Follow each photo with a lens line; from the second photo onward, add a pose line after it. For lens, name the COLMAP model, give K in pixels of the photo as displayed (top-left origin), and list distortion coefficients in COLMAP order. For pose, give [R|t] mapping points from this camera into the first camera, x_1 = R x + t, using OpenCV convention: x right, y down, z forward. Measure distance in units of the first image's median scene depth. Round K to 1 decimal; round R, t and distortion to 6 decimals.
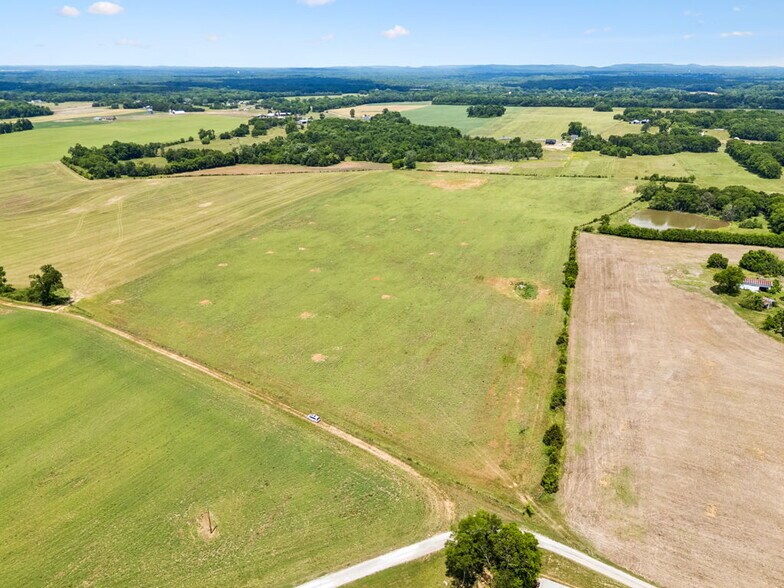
lens RADIAL K [[579.1, 0, 392.0], [0, 579.1, 294.0], [0, 0, 1]] dist [0.072965, -0.066150]
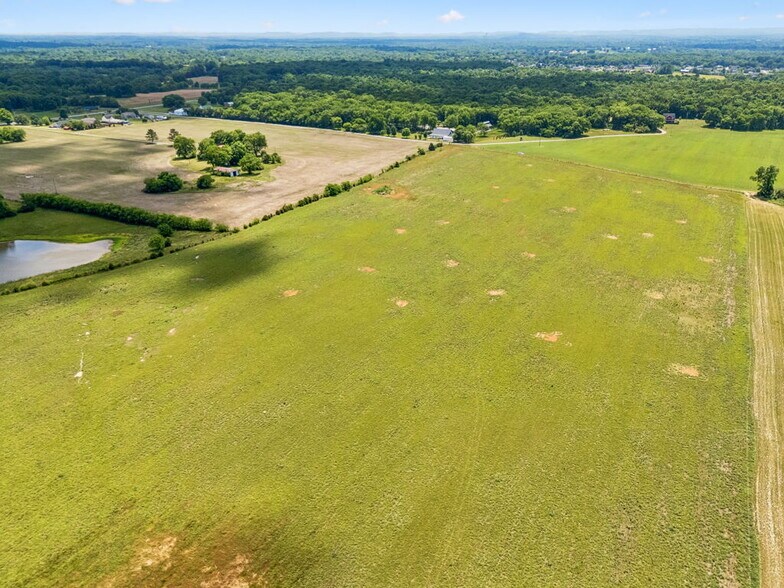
lens RADIAL K [[592.5, 0, 392.0], [0, 592.5, 294.0], [0, 0, 1]] dist [0.077016, -0.071809]
pose [[-0.990327, -0.055700, 0.127080, 0.030369], [0.049702, 0.712698, 0.699708, -0.621384], [-0.129543, 0.699256, -0.703036, 1.719879]]
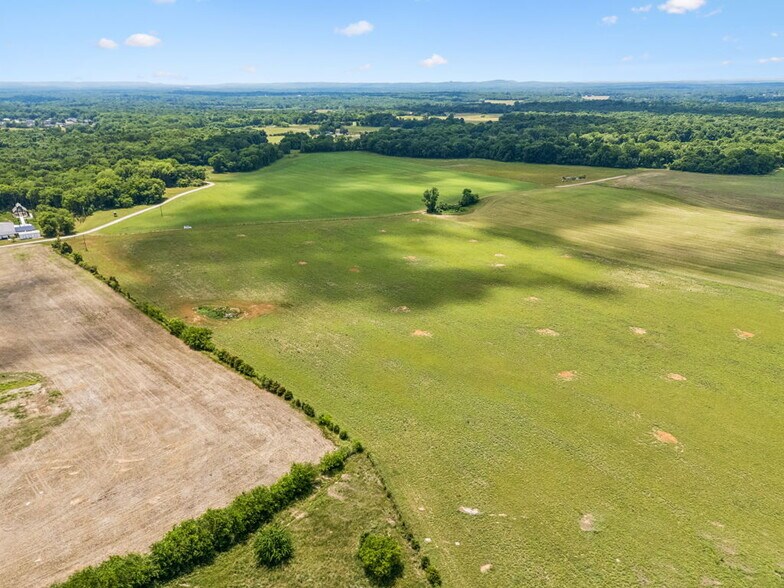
lens RADIAL K [[579.1, 0, 392.0], [0, 579.1, 294.0], [0, 0, 1]] dist [0.072965, -0.066150]
pose [[-0.504928, 0.294759, -0.811274, 0.639352], [-0.305336, 0.818121, 0.487285, -0.420569], [0.807352, 0.493755, -0.323092, 1.213812]]
